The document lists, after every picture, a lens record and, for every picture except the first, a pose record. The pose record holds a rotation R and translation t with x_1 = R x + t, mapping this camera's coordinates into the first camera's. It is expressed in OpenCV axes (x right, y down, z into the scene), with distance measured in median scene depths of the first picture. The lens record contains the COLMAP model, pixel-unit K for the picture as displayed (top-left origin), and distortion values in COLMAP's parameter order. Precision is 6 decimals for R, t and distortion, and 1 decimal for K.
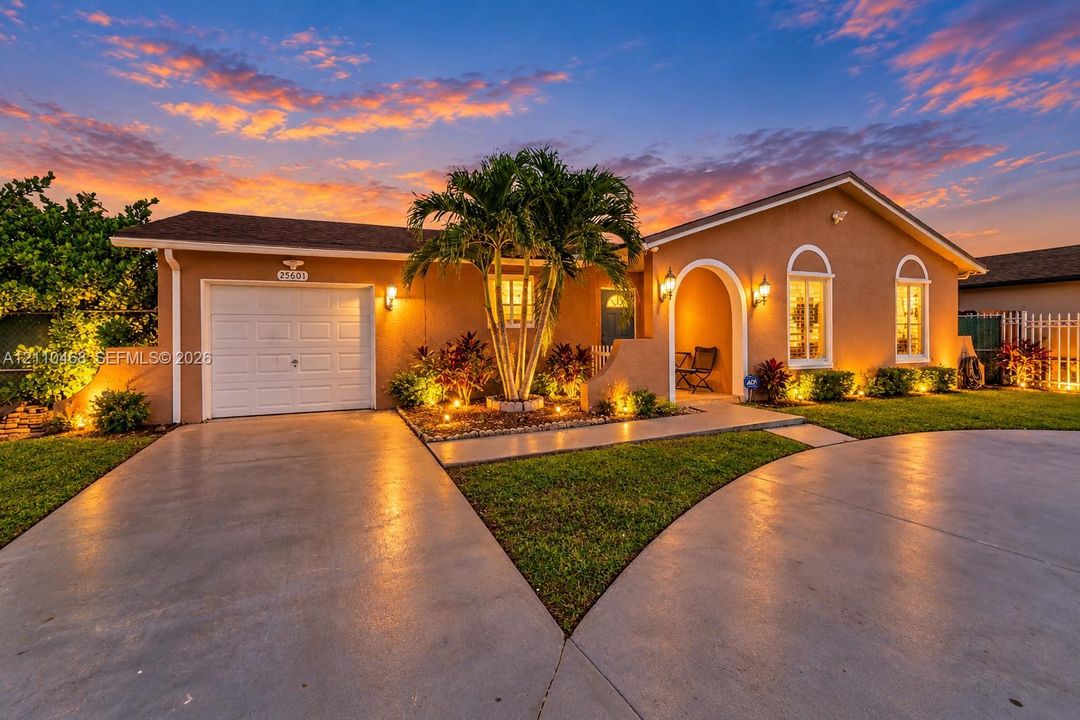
lens RADIAL K [[481.8, 0, 535.5], [0, 481.8, 347.1], [0, 0, 1]] dist [-0.001912, -0.000080]
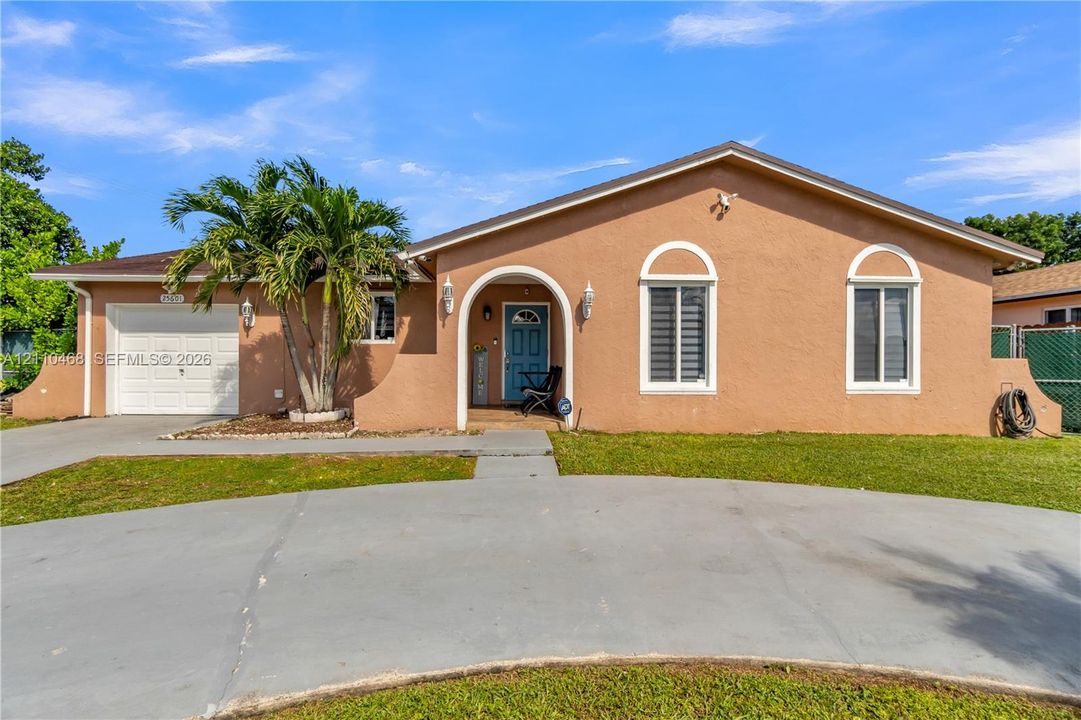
lens RADIAL K [[482.3, 0, 536.0], [0, 482.3, 347.1], [0, 0, 1]] dist [-0.001912, -0.000080]
pose [[0.935475, 0.007413, -0.353316, 0.759207], [-0.013888, 0.999779, -0.015797, -0.020070], [0.353121, 0.019684, 0.935371, 0.199758]]
